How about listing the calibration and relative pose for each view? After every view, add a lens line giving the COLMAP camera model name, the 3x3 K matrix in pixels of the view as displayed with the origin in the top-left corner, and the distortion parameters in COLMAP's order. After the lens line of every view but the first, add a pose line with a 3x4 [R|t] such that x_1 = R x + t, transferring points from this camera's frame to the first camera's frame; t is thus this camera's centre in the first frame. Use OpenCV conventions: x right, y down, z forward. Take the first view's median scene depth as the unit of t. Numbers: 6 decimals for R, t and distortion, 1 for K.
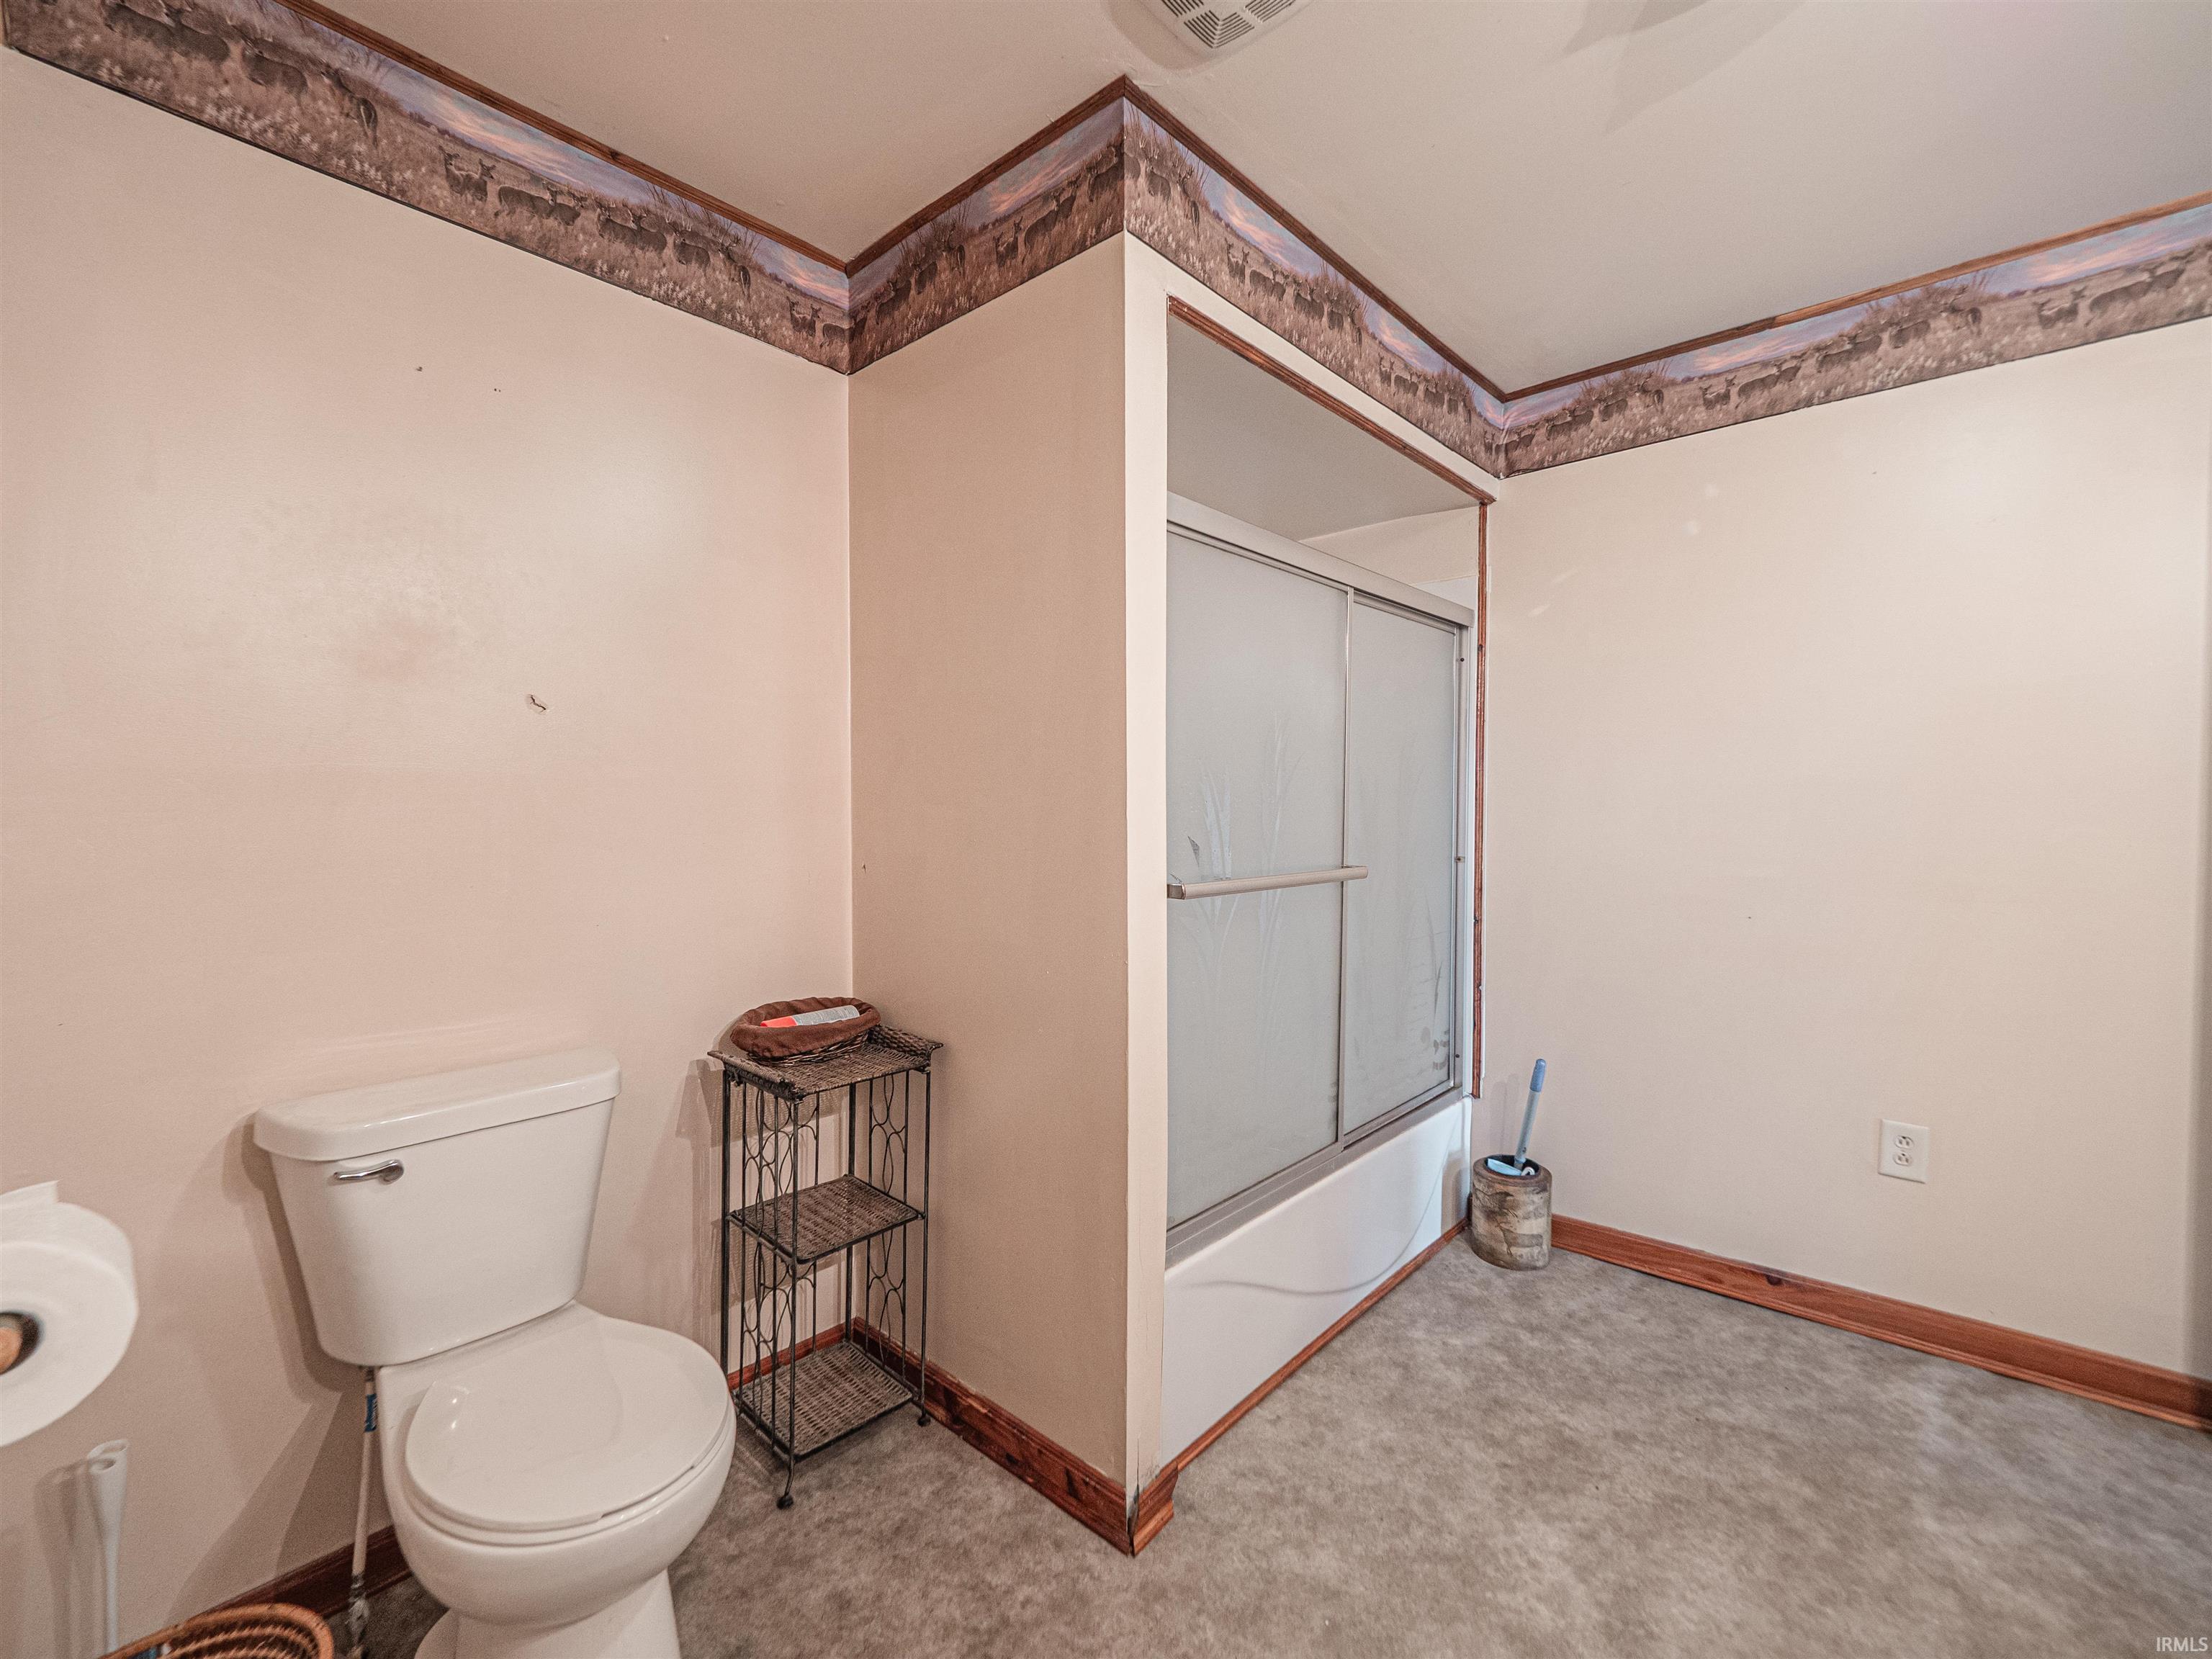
lens RADIAL K [[949.5, 0, 1106.0], [0, 949.5, 829.5], [0, 0, 1]] dist [-0.001215, -0.005189]
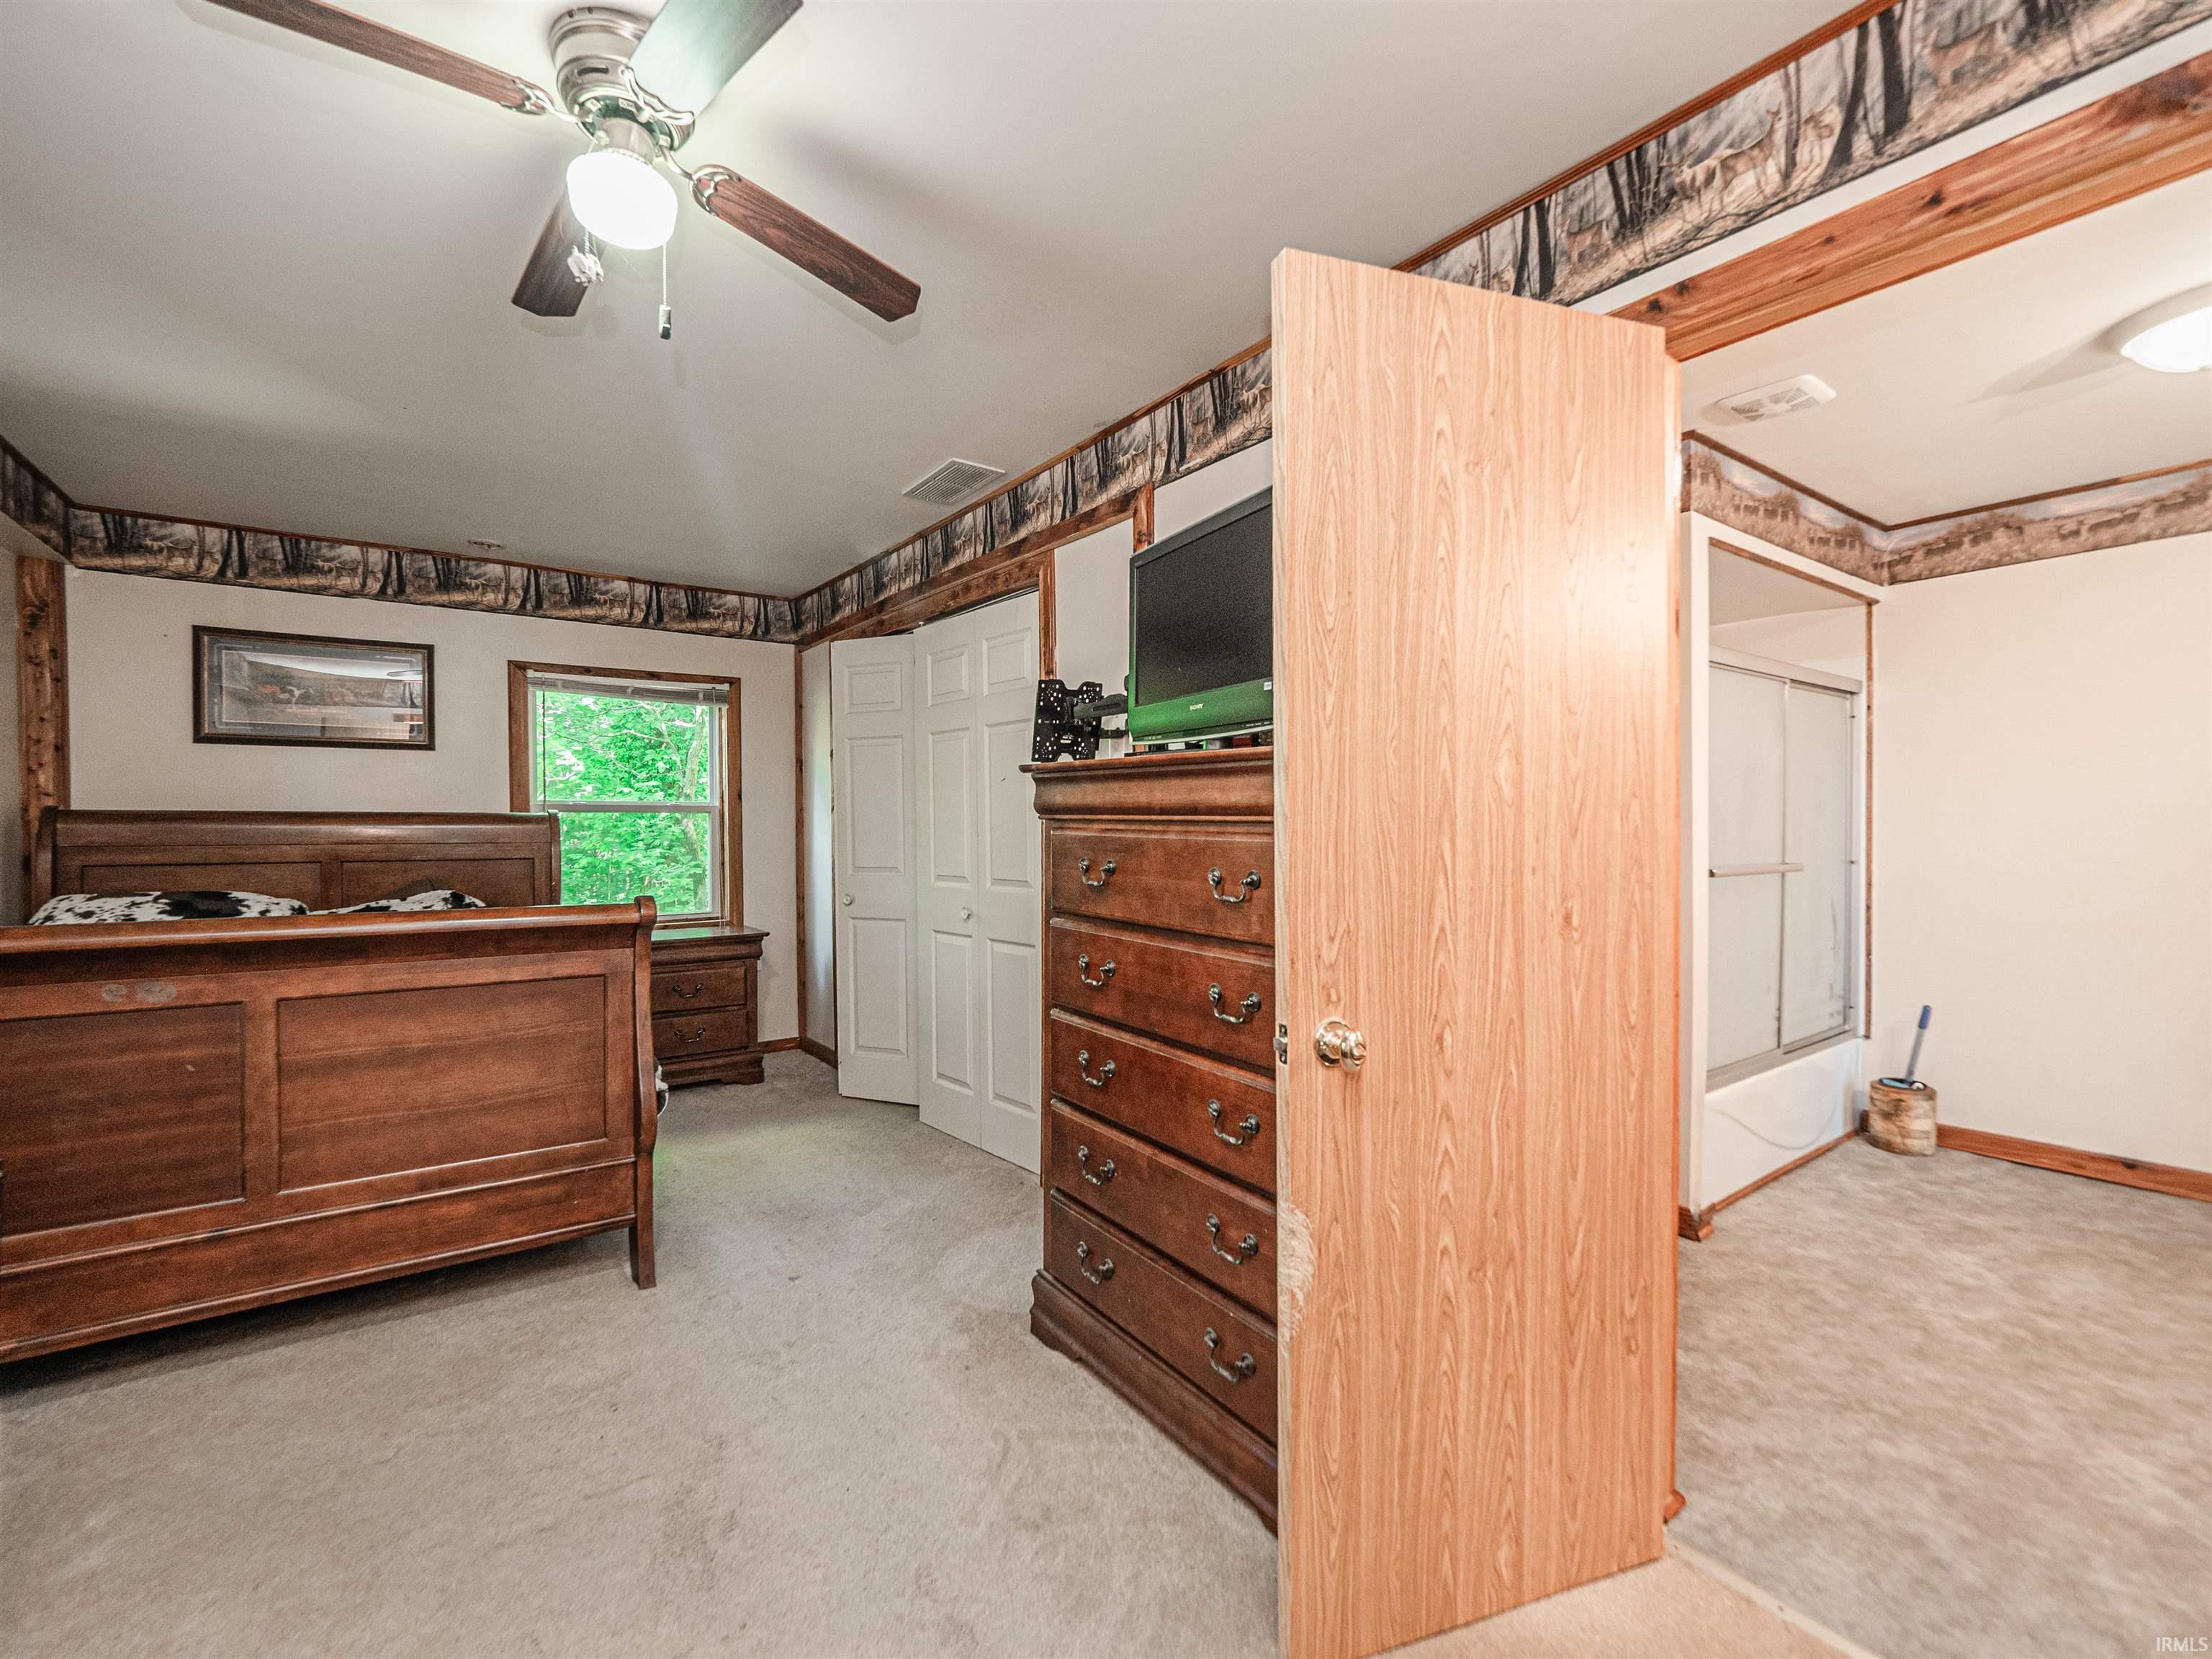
lens RADIAL K [[967.7, 0, 1106.0], [0, 967.7, 829.5], [0, 0, 1]] dist [-0.035075, 0.013670]
pose [[0.975890, -0.002082, -0.218251, -0.436122], [-0.002122, 0.999817, -0.019024, 0.014641], [0.218251, 0.019028, 0.975707, -0.661017]]
